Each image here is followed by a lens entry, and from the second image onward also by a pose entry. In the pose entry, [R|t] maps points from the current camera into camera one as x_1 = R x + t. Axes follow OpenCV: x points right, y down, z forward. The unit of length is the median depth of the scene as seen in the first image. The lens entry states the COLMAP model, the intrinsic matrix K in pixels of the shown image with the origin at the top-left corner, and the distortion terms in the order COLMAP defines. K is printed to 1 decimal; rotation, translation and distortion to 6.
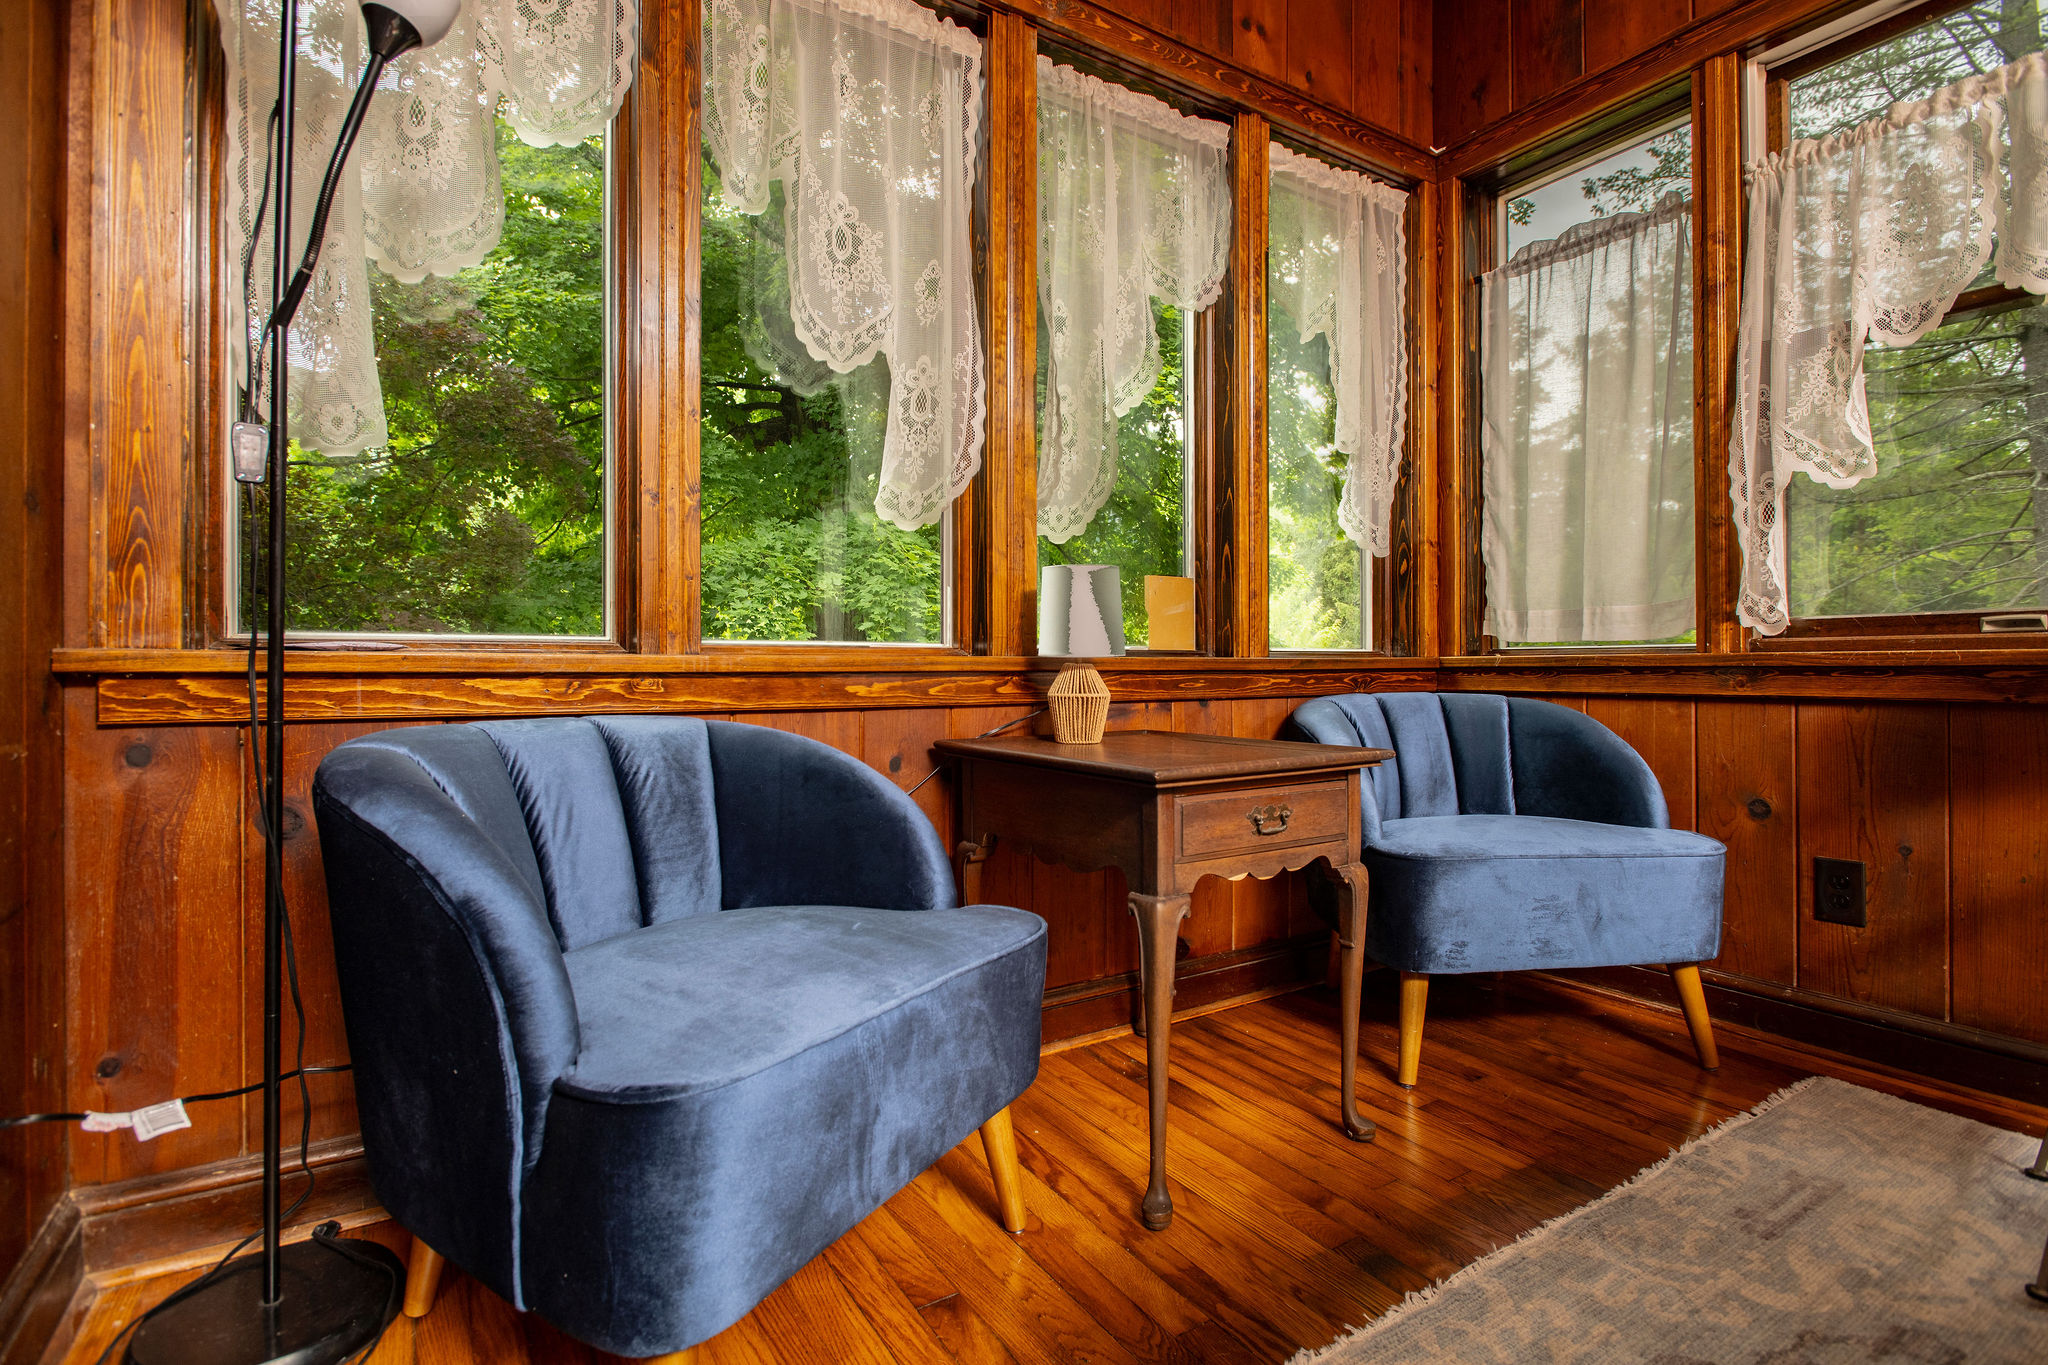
lens RADIAL K [[984.2, 0, 1022.0], [0, 984.2, 671.1], [0, 0, 1]] dist [-0.012088, 0.000691]
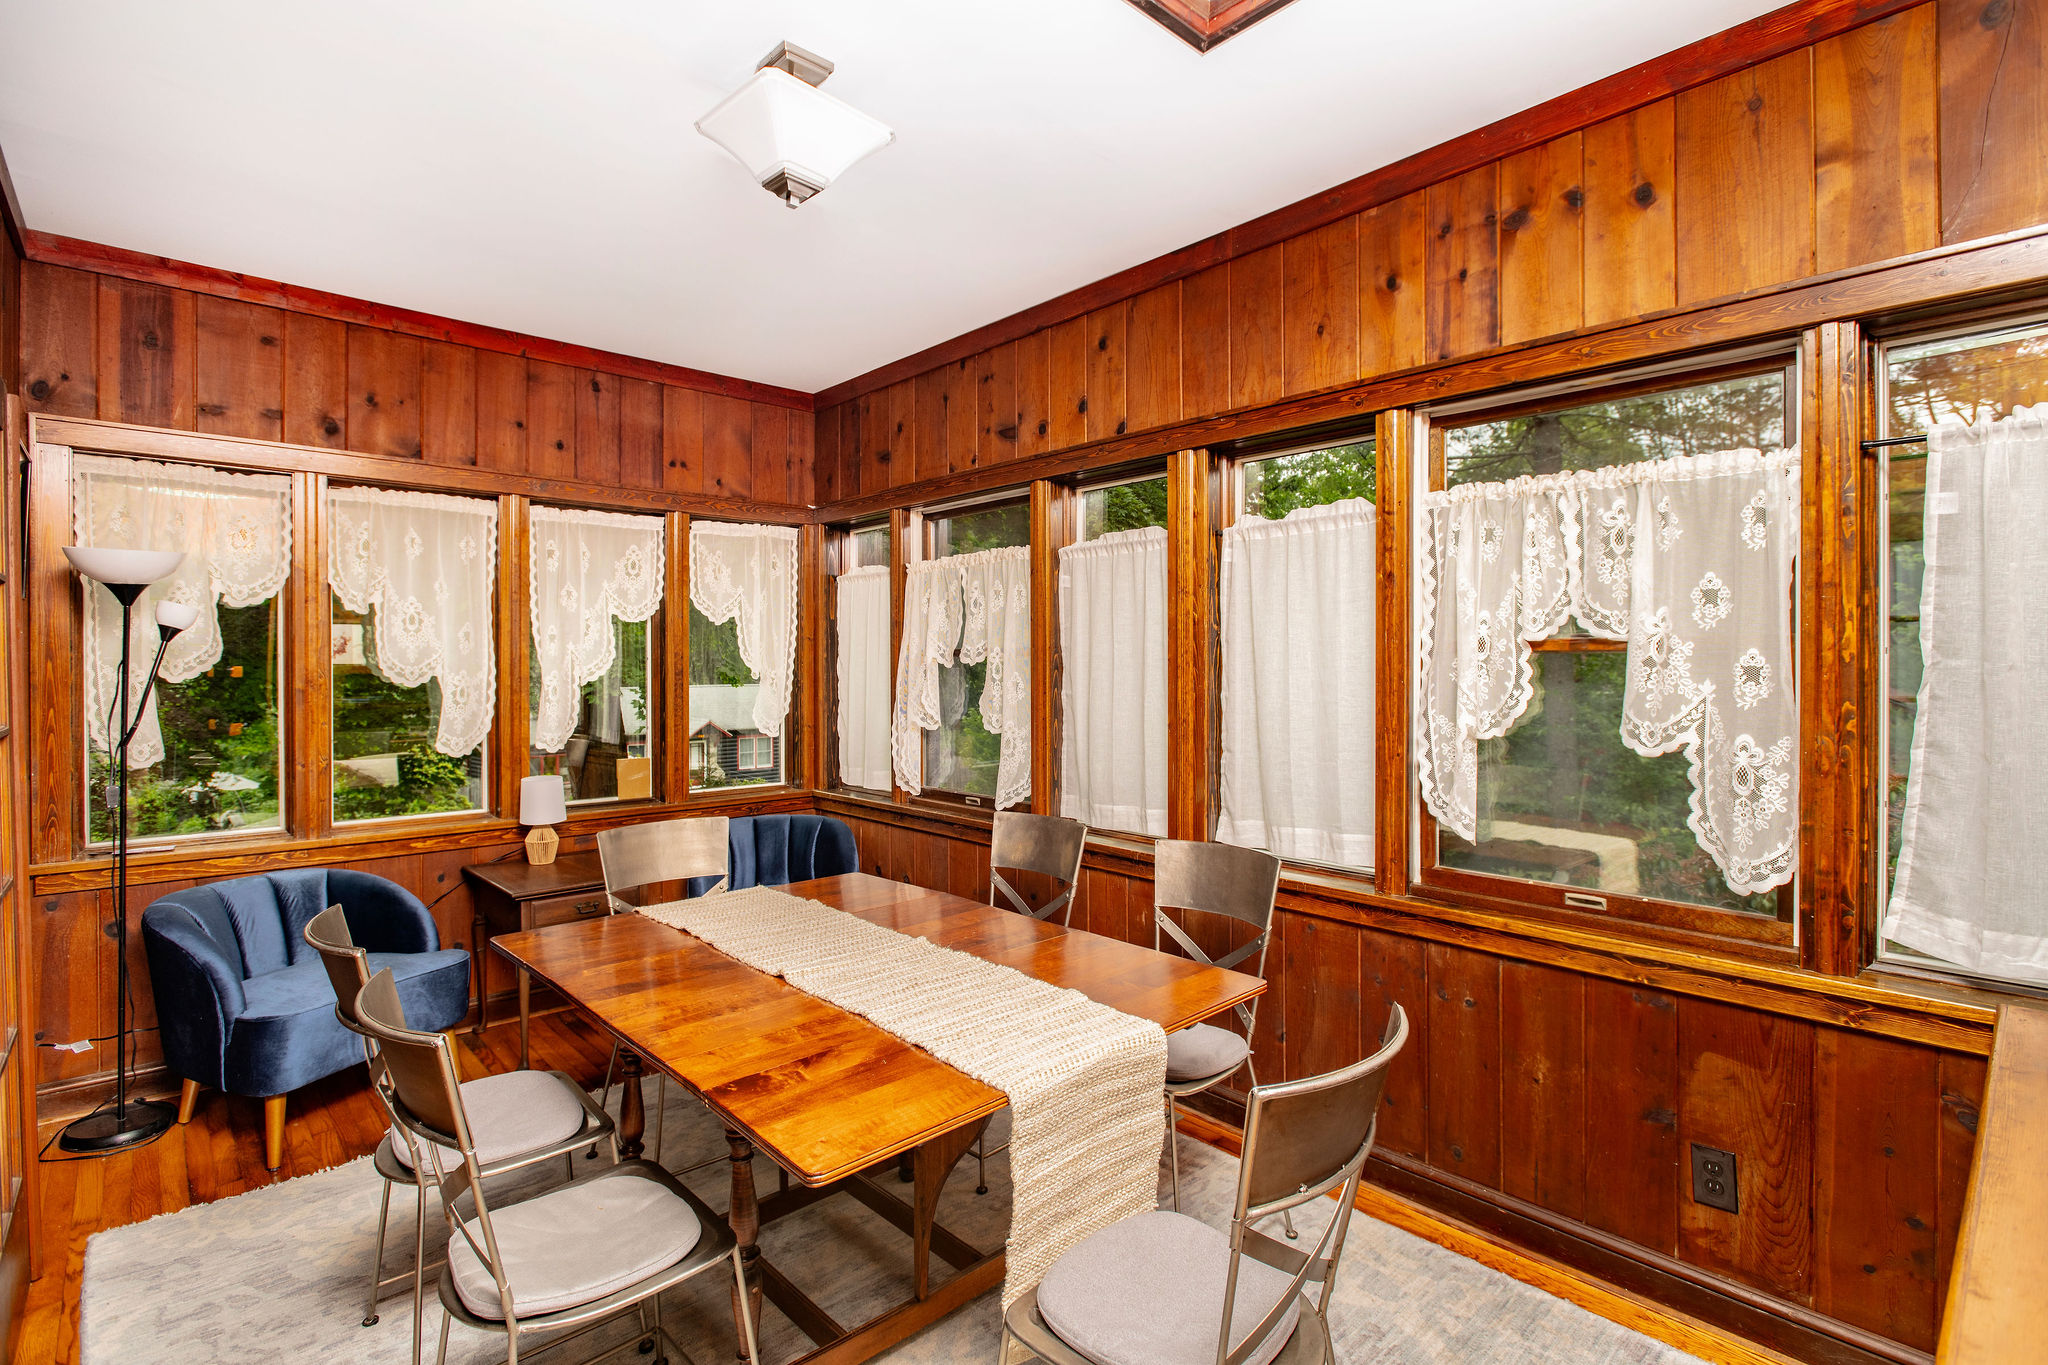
lens RADIAL K [[984.2, 0, 1022.0], [0, 984.2, 671.1], [0, 0, 1]] dist [-0.012088, 0.000691]
pose [[0.984171, -0.000695, 0.177219, 0.904792], [0.000442, 0.999999, 0.001466, -0.438206], [-0.177220, -0.001364, 0.984170, -1.576322]]
